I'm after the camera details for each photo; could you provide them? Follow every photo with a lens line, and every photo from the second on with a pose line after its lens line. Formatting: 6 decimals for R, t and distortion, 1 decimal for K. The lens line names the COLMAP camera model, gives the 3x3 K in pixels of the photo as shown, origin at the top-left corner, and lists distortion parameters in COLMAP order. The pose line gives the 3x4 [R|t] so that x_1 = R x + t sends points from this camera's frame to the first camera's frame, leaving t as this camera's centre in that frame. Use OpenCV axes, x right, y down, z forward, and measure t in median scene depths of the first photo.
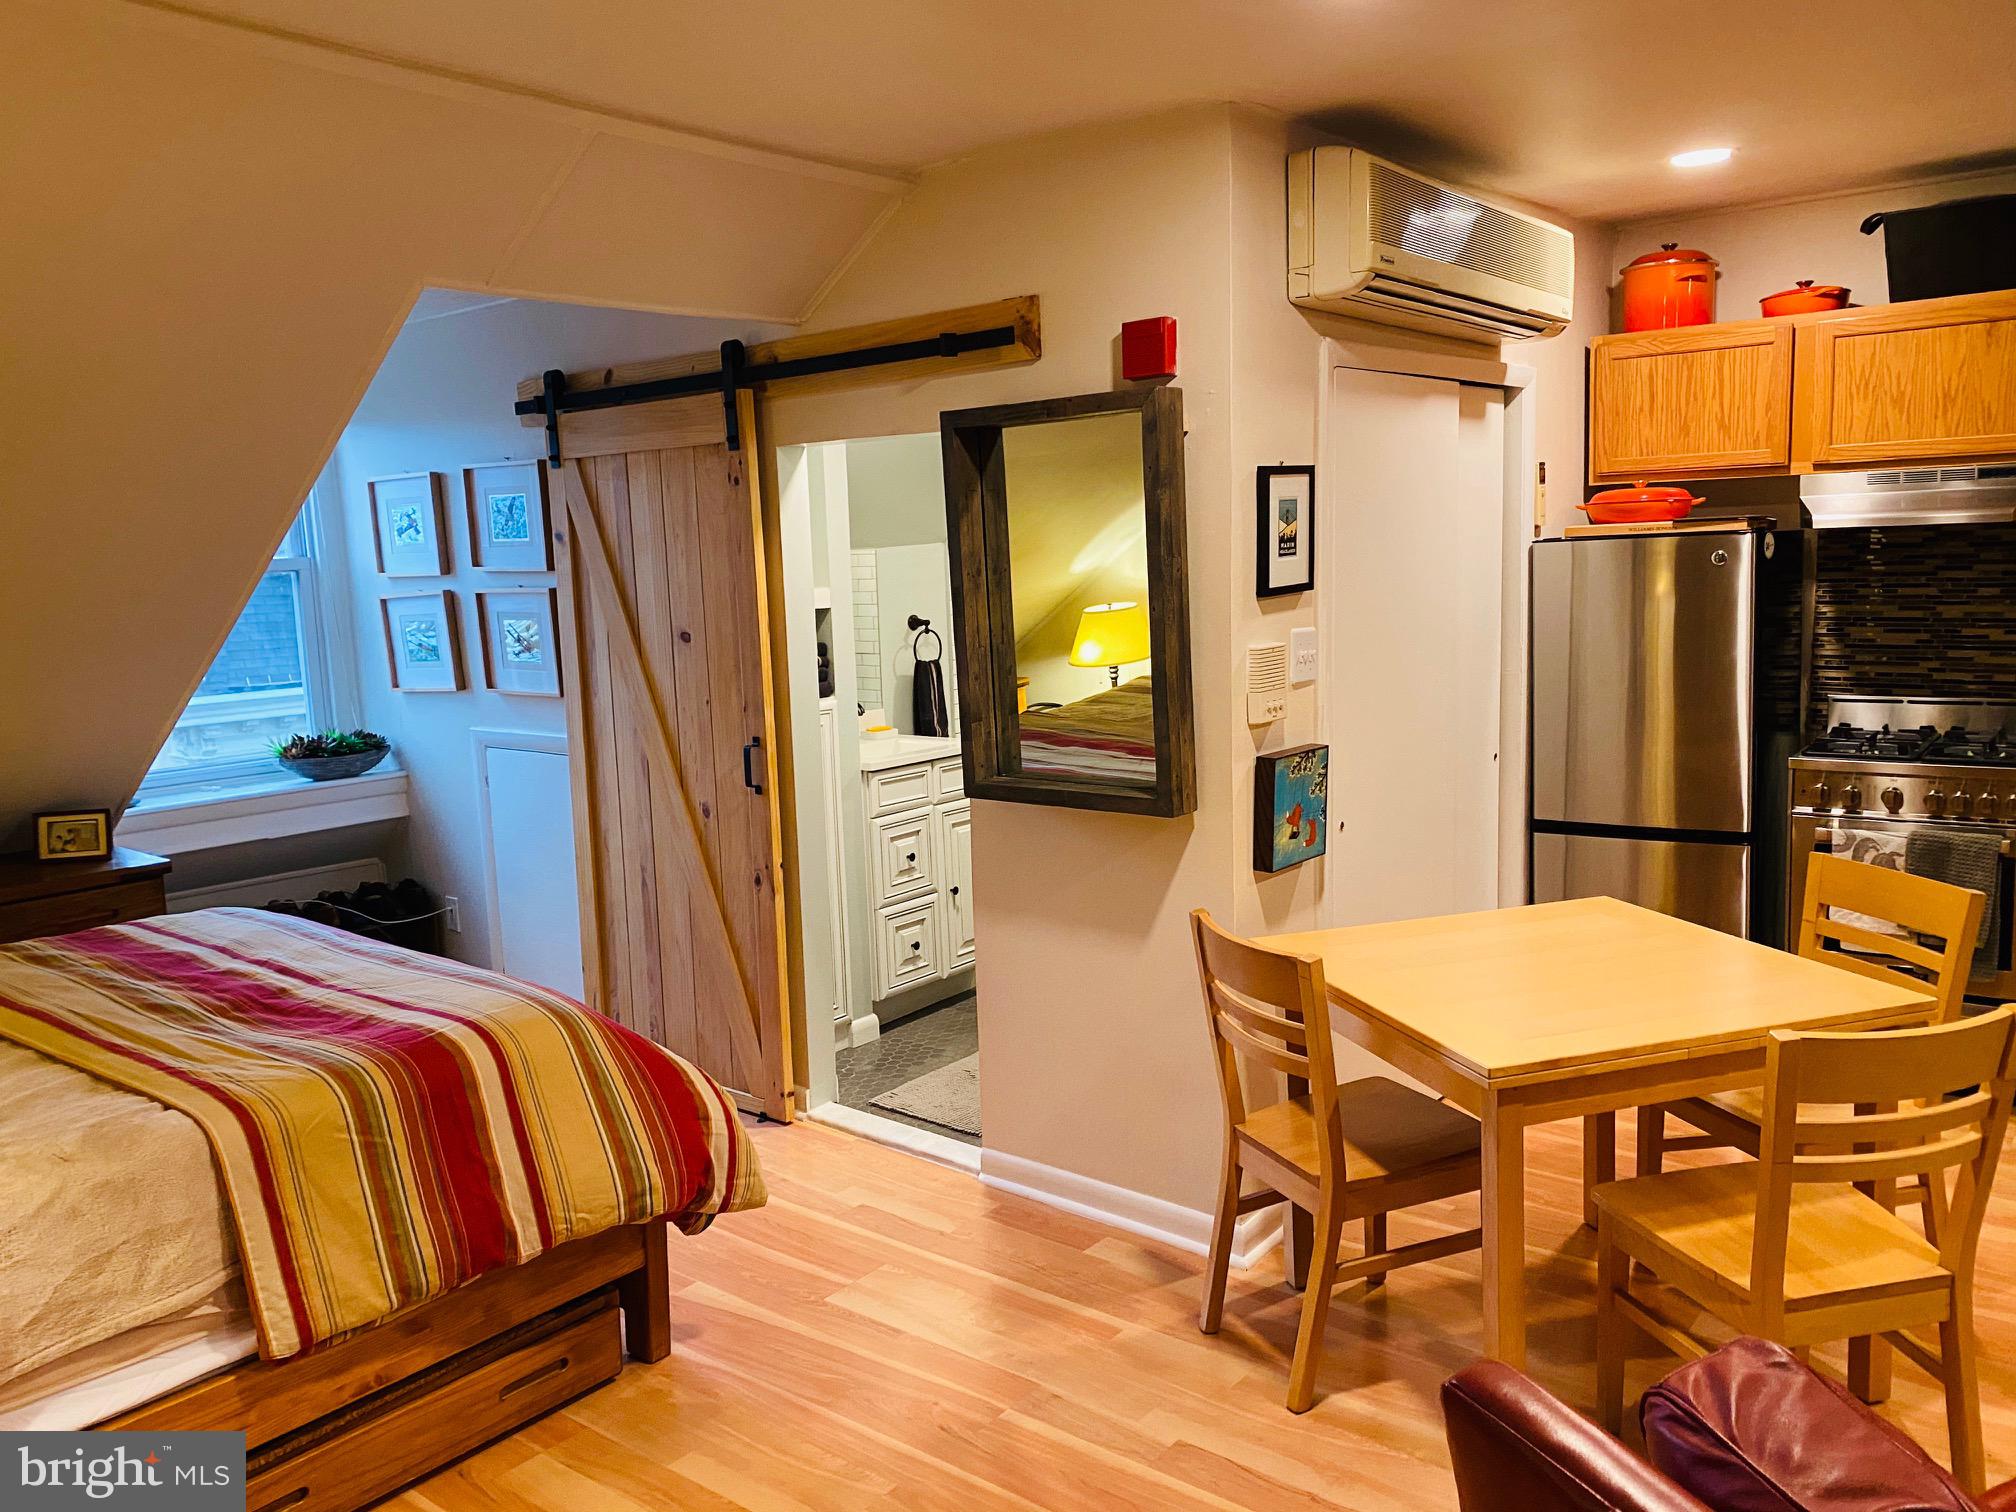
lens RADIAL K [[1522.3, 0, 1019.0], [0, 1522.3, 749.6], [0, 0, 1]] dist [0.028660, -0.034502]
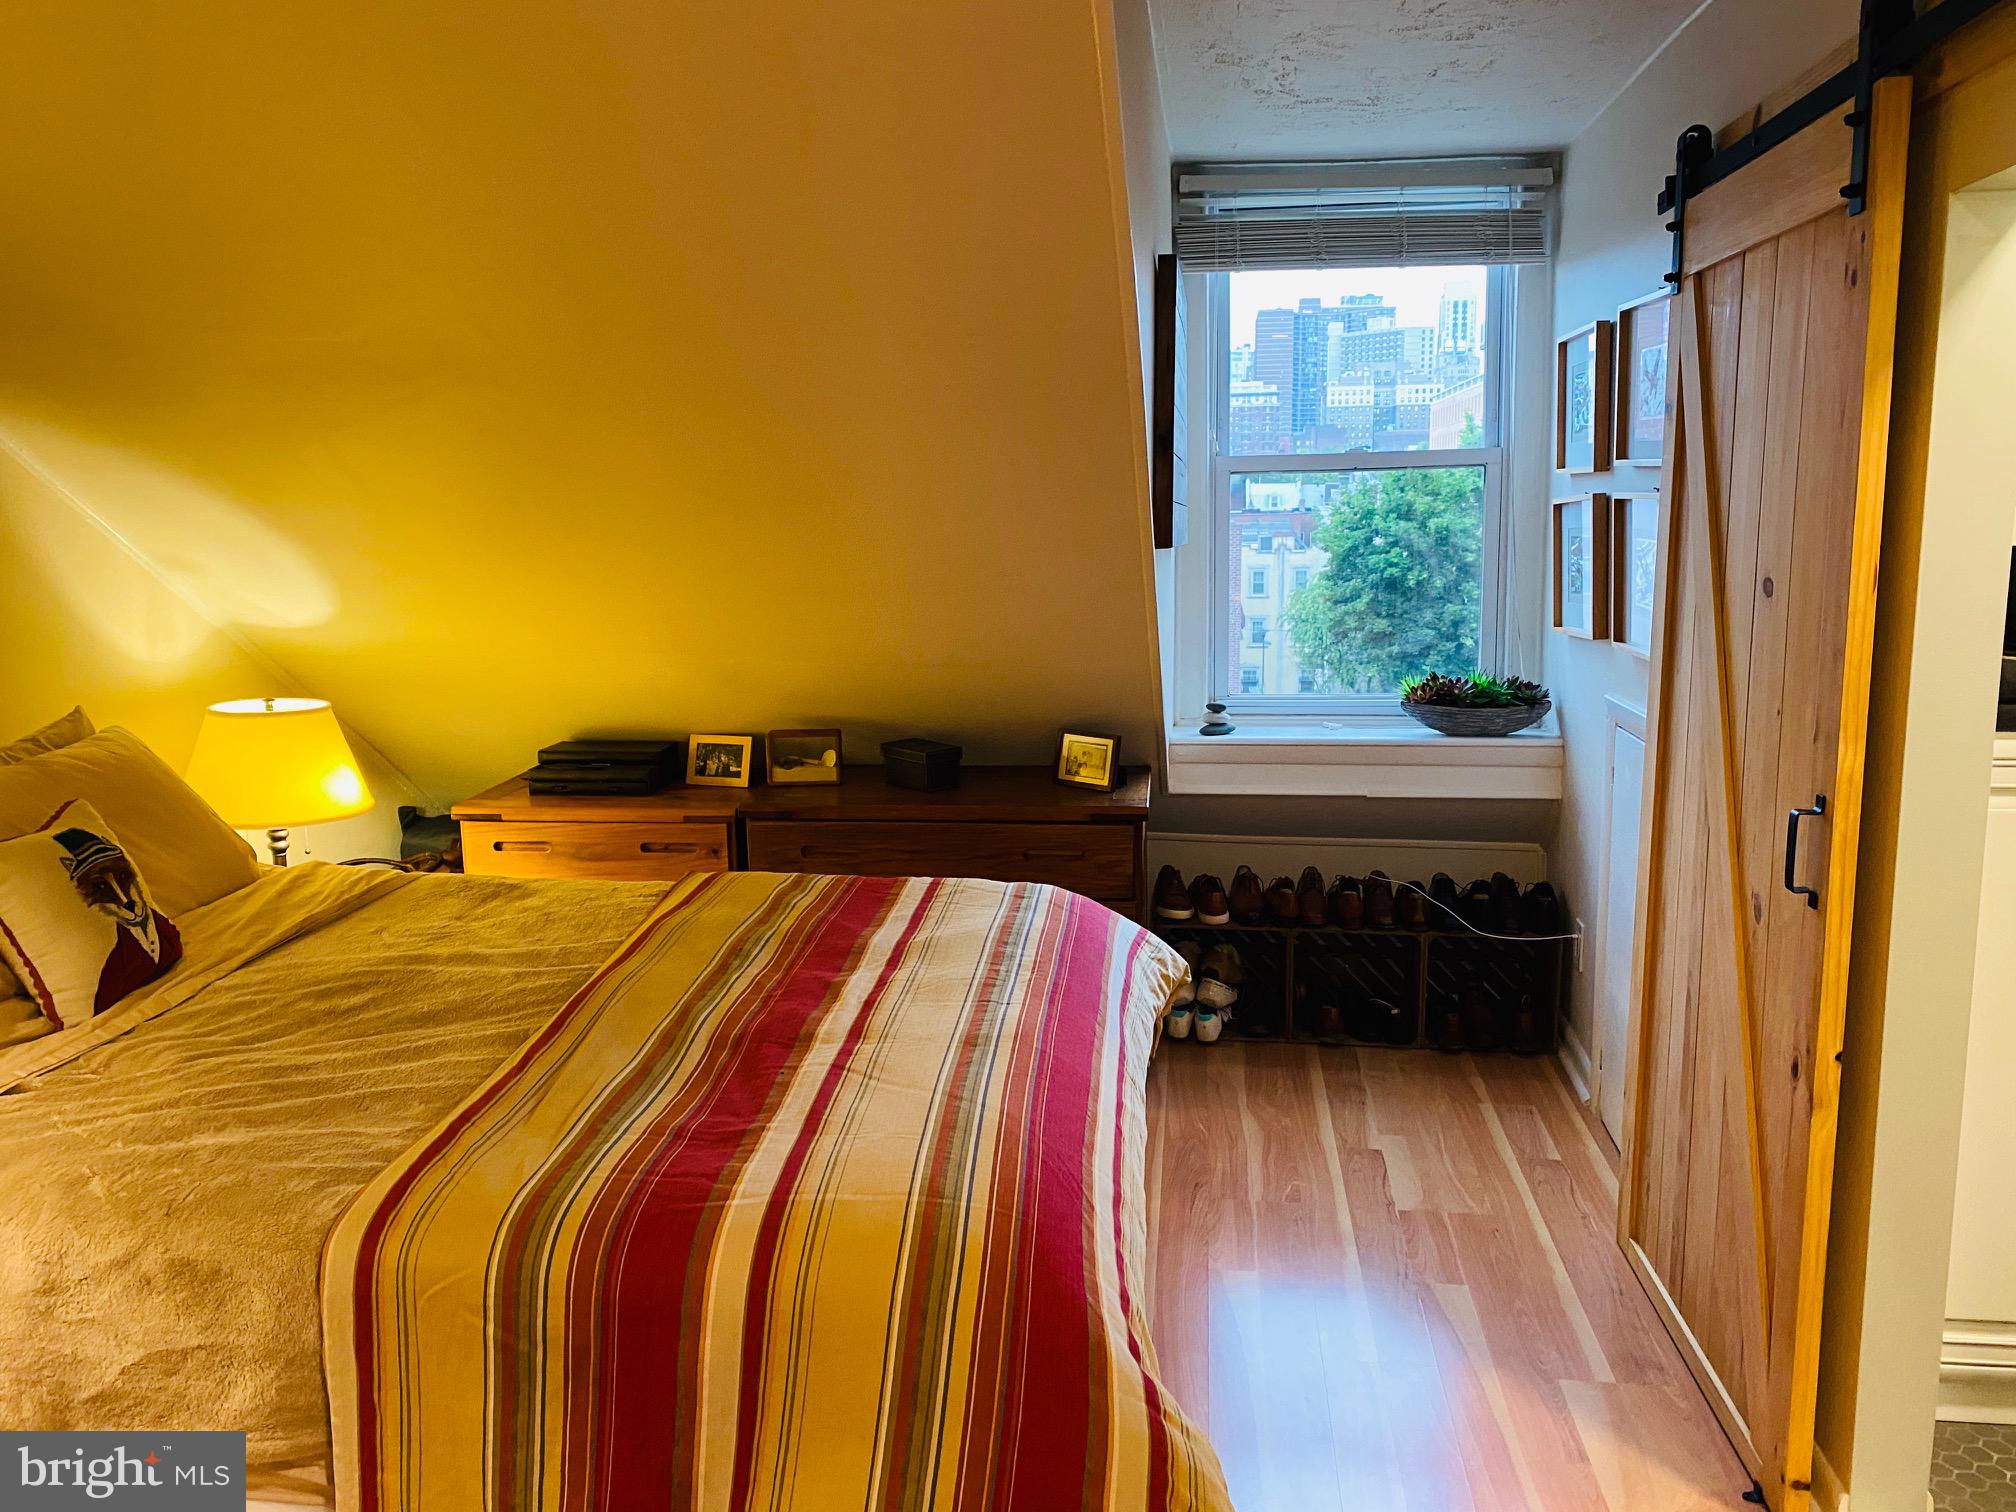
lens RADIAL K [[1522.3, 0, 1000.0], [0, 1522.3, 765.5], [0, 0, 1]] dist [0.028660, -0.034502]
pose [[0.527274, 0.172366, -0.832029, 0.096625], [-0.114962, 0.984676, 0.131135, -0.049829], [0.841883, 0.026507, 0.539009, 0.461997]]
